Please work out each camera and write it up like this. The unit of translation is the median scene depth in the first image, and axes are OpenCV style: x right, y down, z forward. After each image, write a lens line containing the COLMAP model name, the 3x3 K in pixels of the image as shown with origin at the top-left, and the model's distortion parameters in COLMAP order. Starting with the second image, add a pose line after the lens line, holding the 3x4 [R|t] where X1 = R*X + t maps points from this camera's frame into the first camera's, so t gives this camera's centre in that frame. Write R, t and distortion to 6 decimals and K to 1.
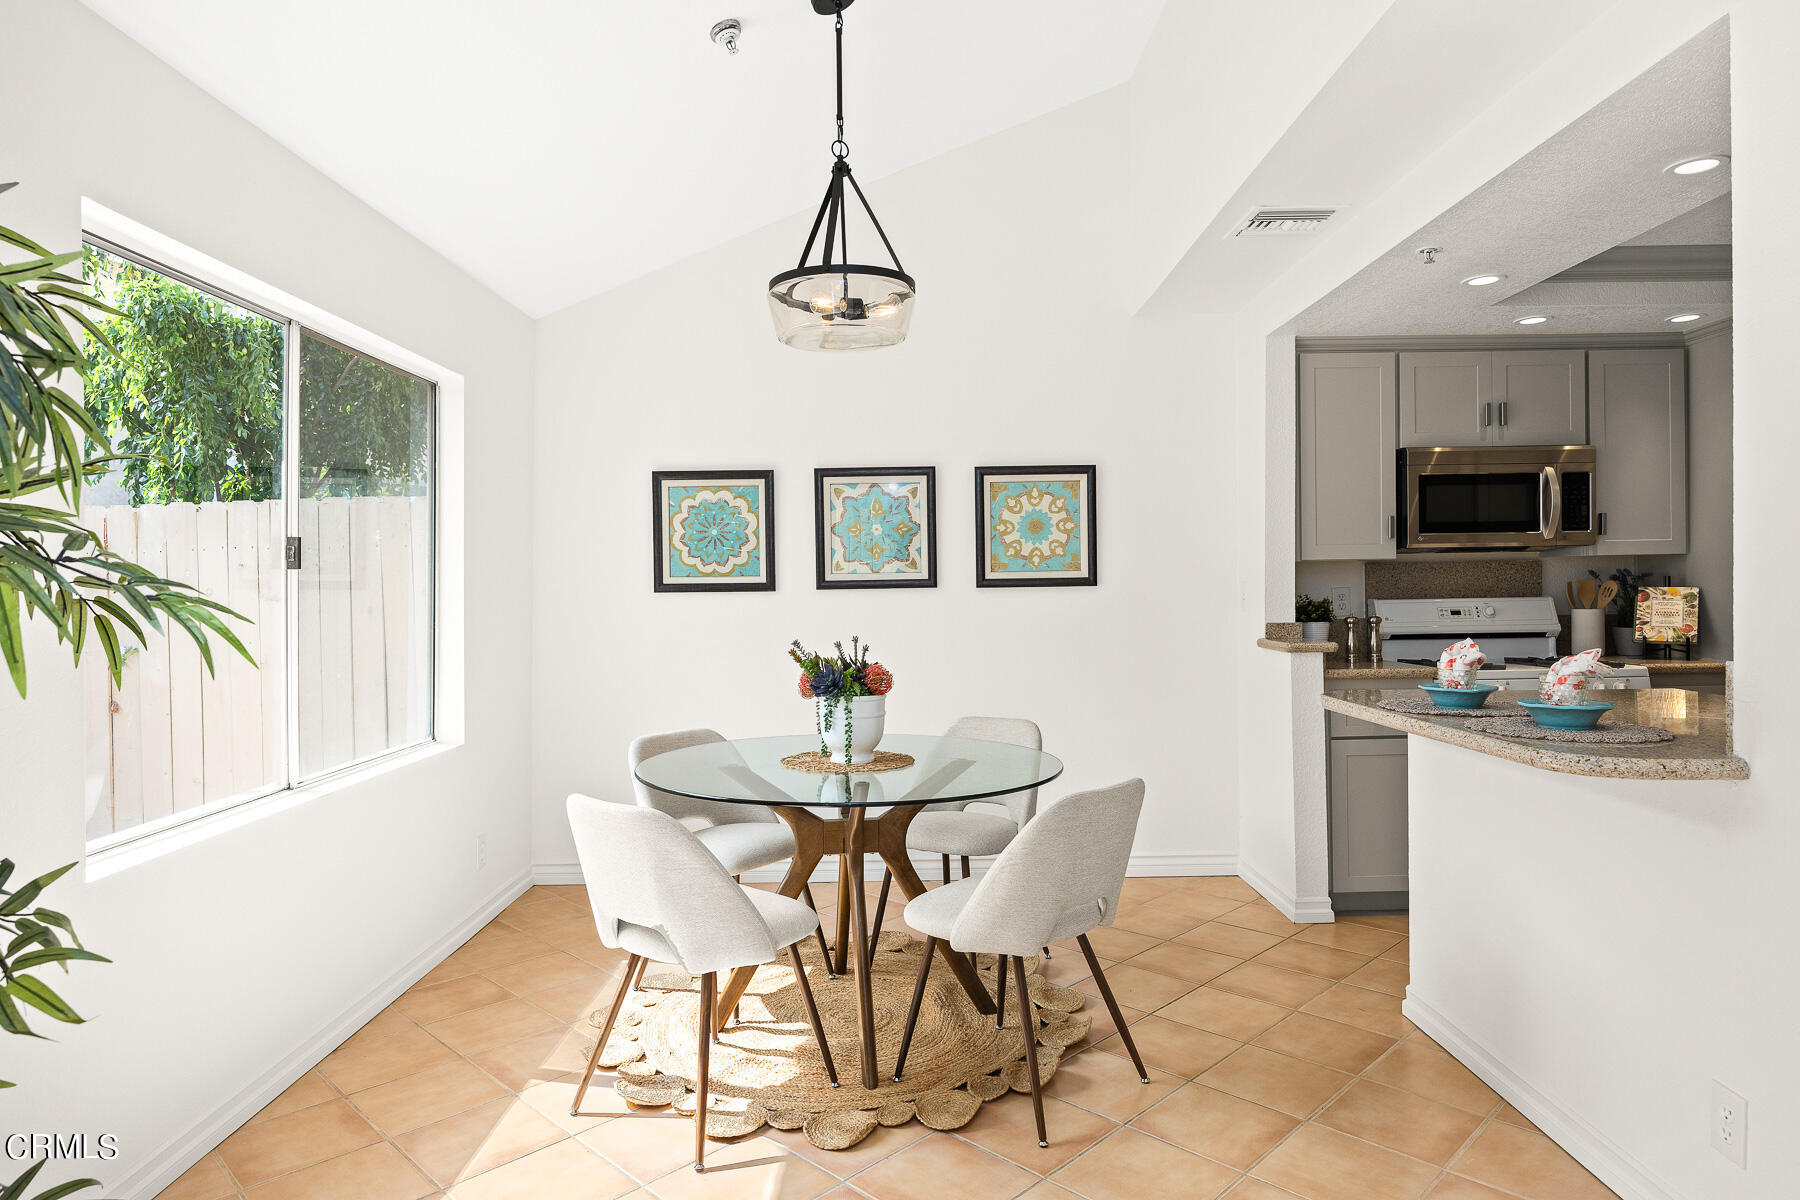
lens RADIAL K [[1119.4, 0, 900.0], [0, 1119.4, 600.0], [0, 0, 1]] dist [-0.001479, -0.001199]
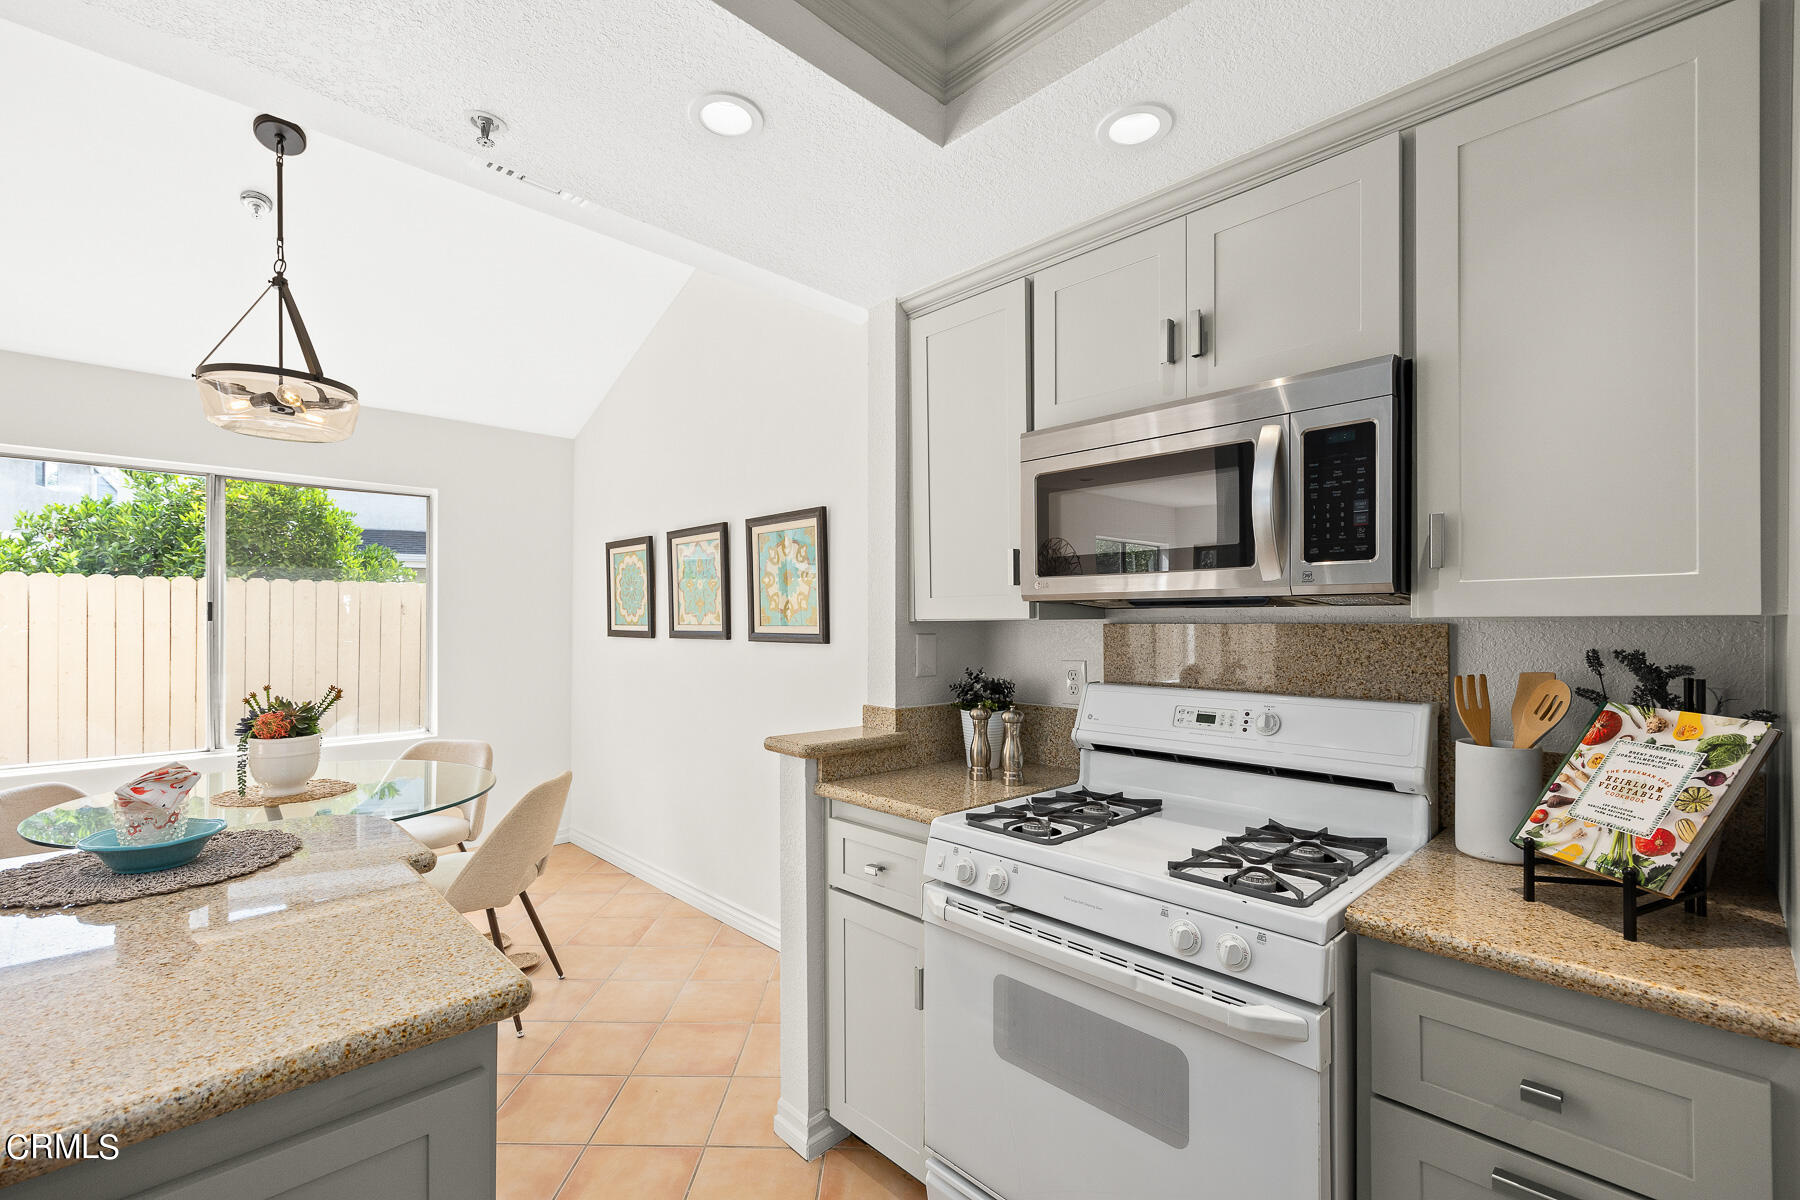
lens RADIAL K [[786.4, 0, 897.1], [0, 786.4, 621.1], [0, 0, 1]] dist [0.001835, 0.000313]
pose [[0.673536, 0.016227, -0.738976, 0.710288], [-0.020914, 0.999777, 0.002892, -0.035400], [0.738858, 0.013507, 0.673726, 0.662908]]
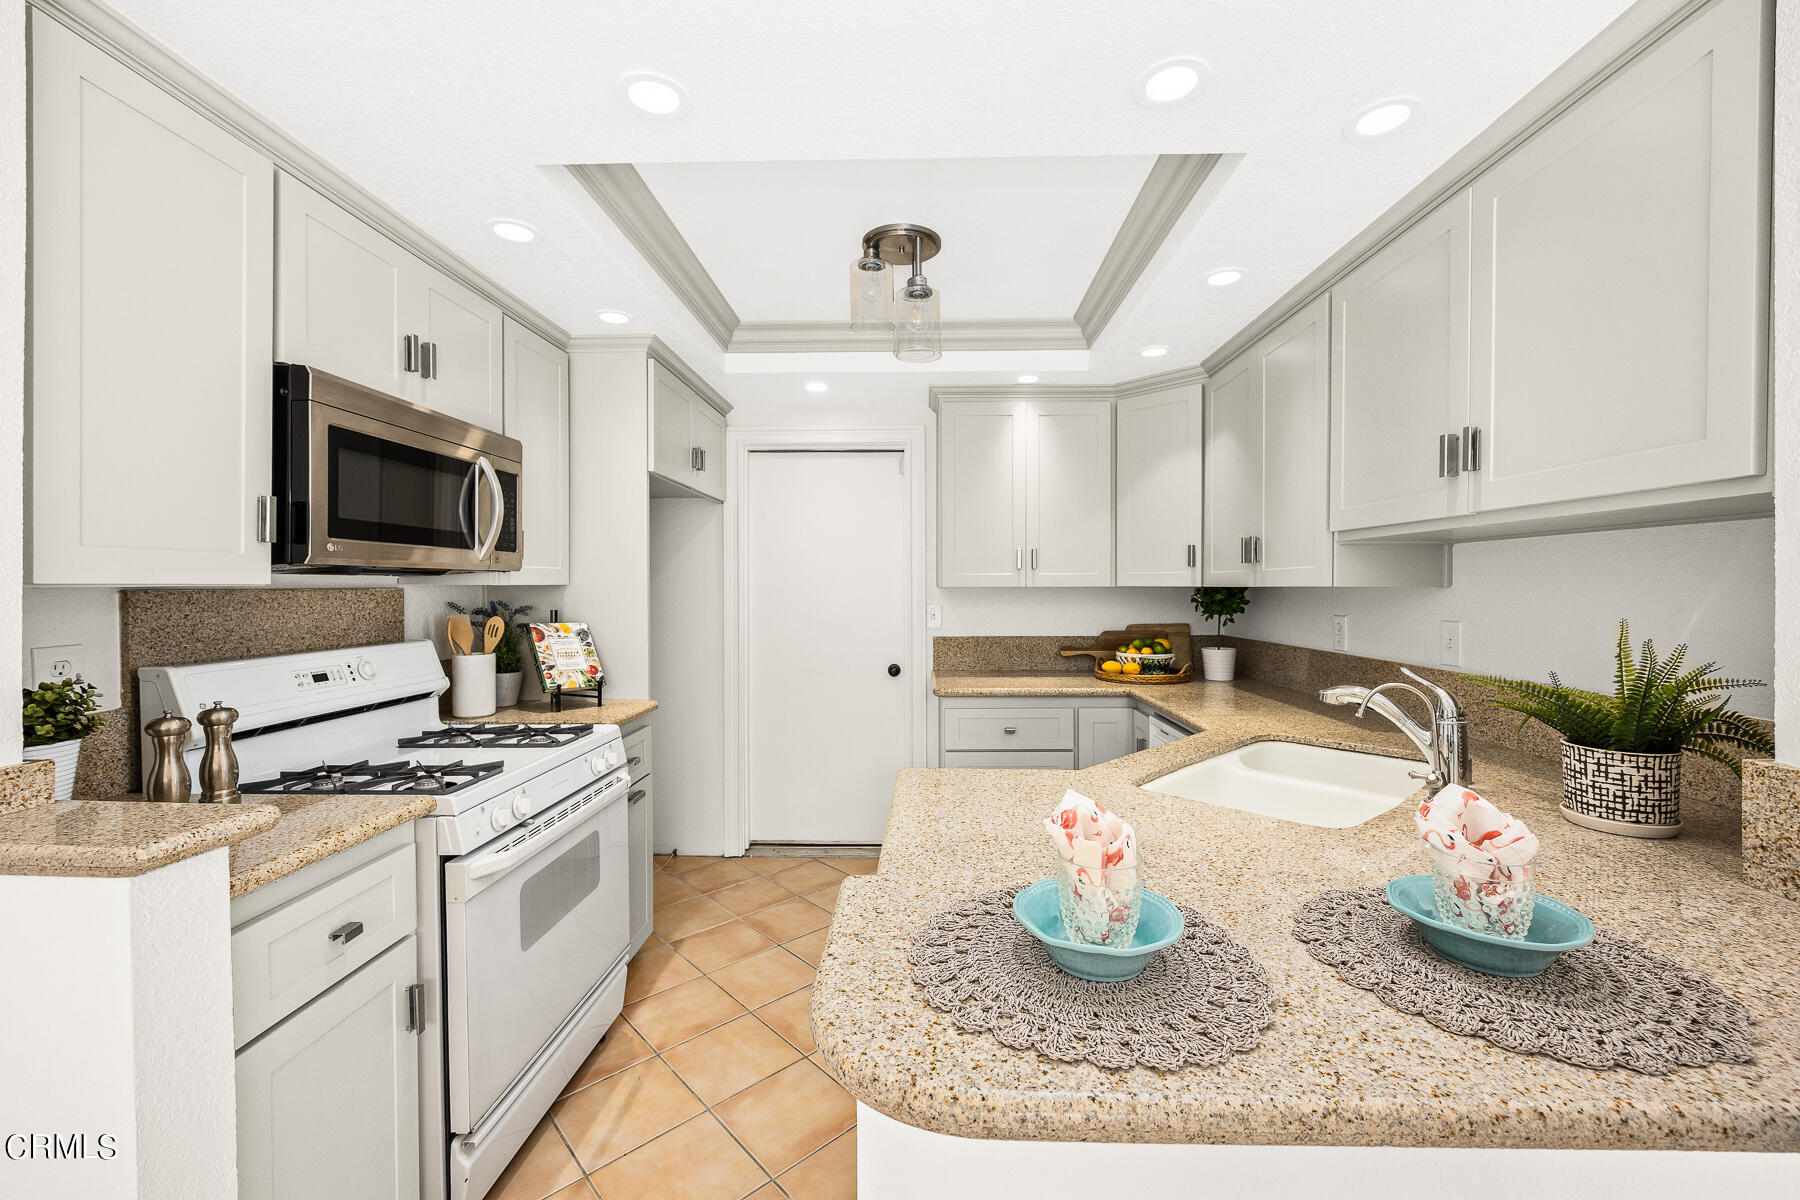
lens RADIAL K [[729.1, 0, 907.8], [0, 729.1, 591.4], [0, 0, 1]] dist [-0.000204, -0.000008]
pose [[0.054060, 0.010133, 0.998486, 0.139999], [0.012227, 0.999867, -0.010809, -0.026823], [-0.998463, 0.012793, 0.053929, 0.706519]]
